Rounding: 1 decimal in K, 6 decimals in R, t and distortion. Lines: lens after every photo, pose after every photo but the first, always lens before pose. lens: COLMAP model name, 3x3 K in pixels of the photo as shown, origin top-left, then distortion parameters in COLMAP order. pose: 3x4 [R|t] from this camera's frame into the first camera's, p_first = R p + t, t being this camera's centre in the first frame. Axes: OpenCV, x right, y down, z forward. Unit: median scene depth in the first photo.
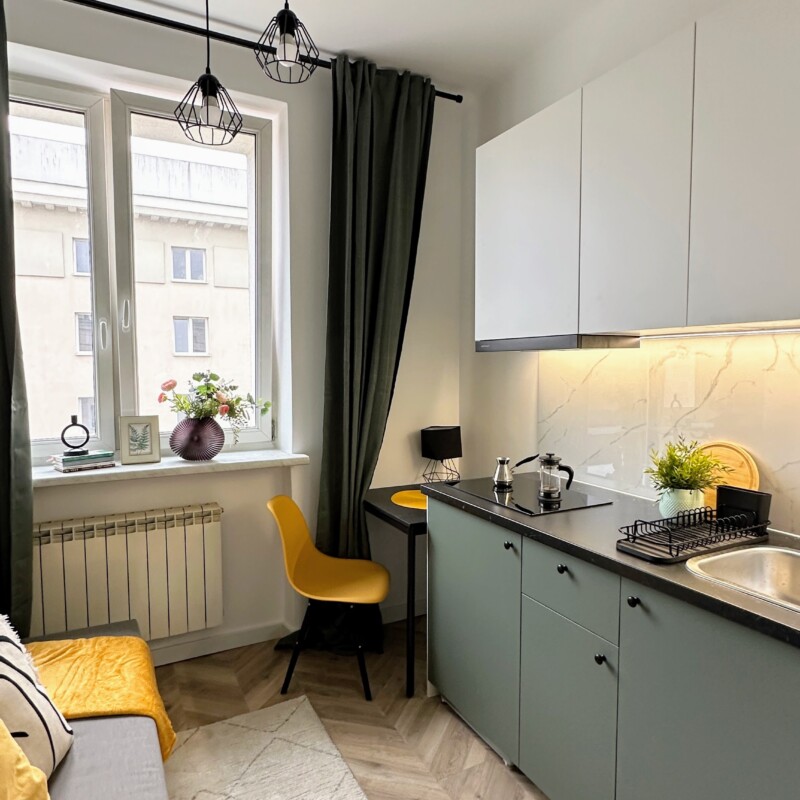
lens RADIAL K [[565.7, 0, 400.0], [0, 565.7, 400.0], [0, 0, 1]] dist [-0.002587, -0.000819]
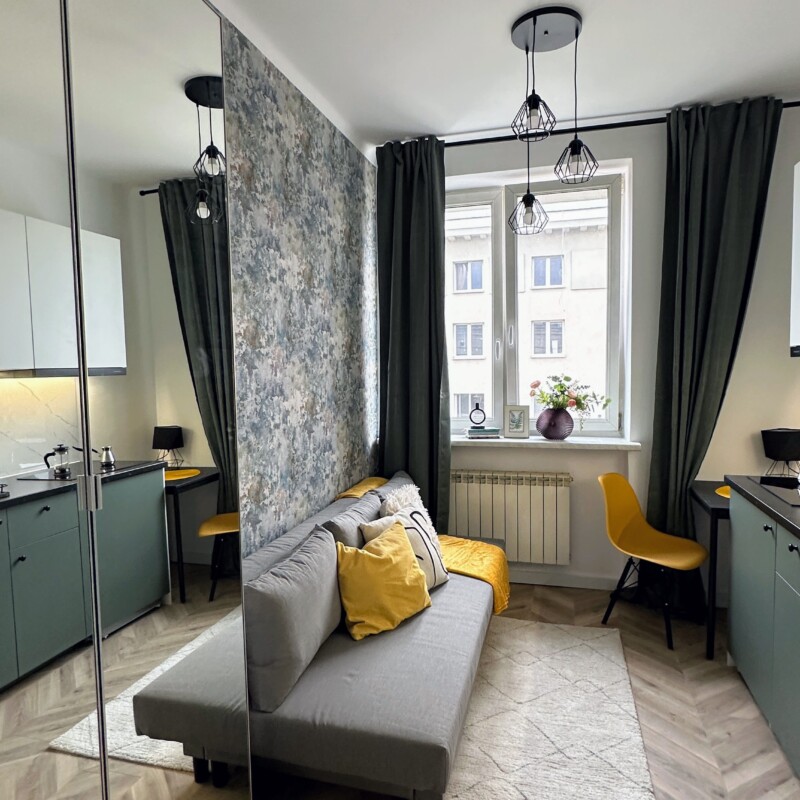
lens RADIAL K [[565.7, 0, 400.0], [0, 565.7, 400.0], [0, 0, 1]] dist [-0.002587, -0.000819]
pose [[0.723966, 0.033400, -0.689027, 0.324538], [-0.032021, 0.999378, 0.014799, 0.002948], [0.689092, 0.011349, 0.724585, -0.258540]]
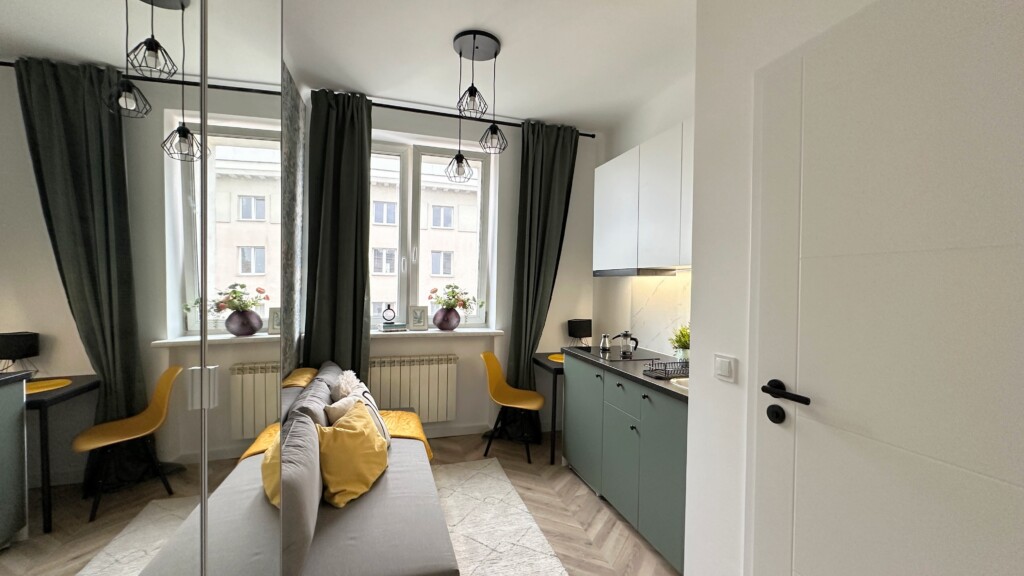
lens RADIAL K [[408.8, 0, 510.6], [0, 408.8, 287.2], [0, 0, 1]] dist [0.001234, 0.003341]
pose [[0.982937, 0.022368, -0.182576, 0.109870], [-0.032710, 0.998014, -0.053833, 0.028902], [0.181010, 0.058886, 0.981717, -0.342062]]
